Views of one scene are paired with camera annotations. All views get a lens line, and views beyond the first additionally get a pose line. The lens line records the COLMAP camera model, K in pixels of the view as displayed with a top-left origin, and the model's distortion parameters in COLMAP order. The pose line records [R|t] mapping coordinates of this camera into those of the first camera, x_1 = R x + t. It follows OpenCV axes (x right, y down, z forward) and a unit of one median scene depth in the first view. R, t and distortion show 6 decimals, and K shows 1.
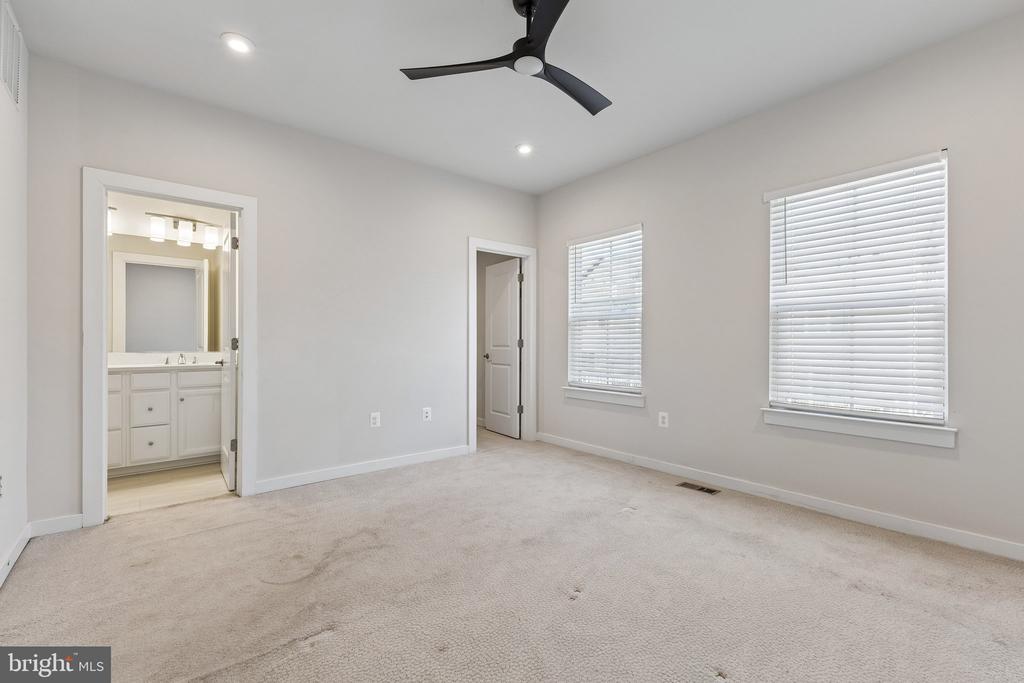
lens RADIAL K [[445.0, 0, 505.3], [0, 445.0, 343.9], [0, 0, 1]] dist [0.005623, -0.000659]
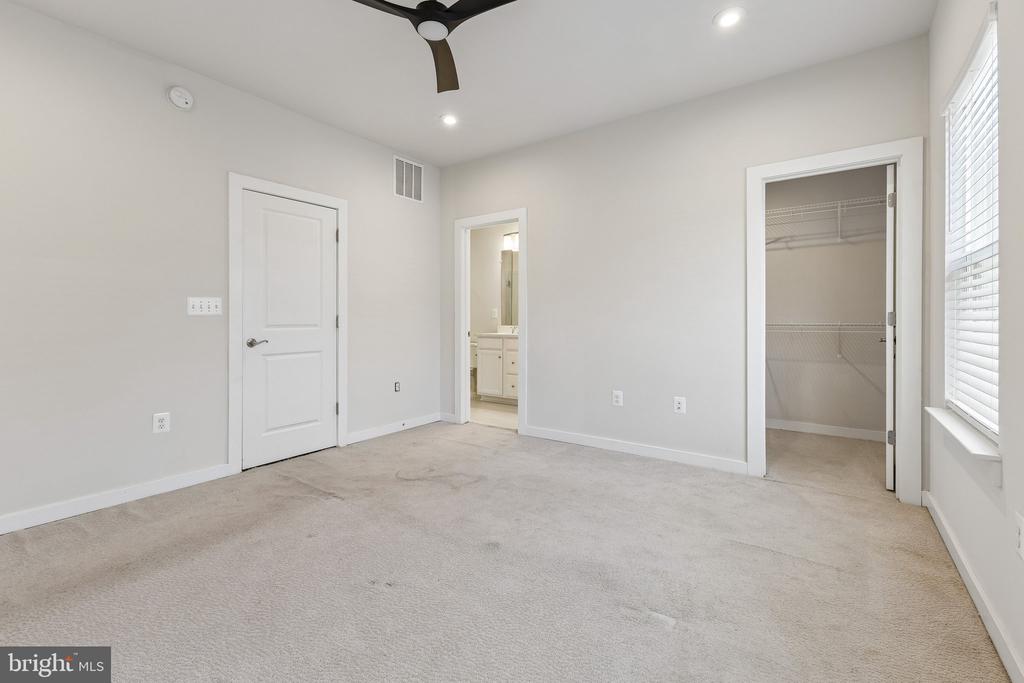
lens RADIAL K [[445.0, 0, 502.2], [0, 445.0, 317.8], [0, 0, 1]] dist [0.005623, -0.000659]
pose [[0.267564, -0.003941, -0.963532, 0.682488], [-0.000951, 0.999990, -0.004354, 0.000372], [0.963540, 0.002082, 0.267558, 0.594958]]
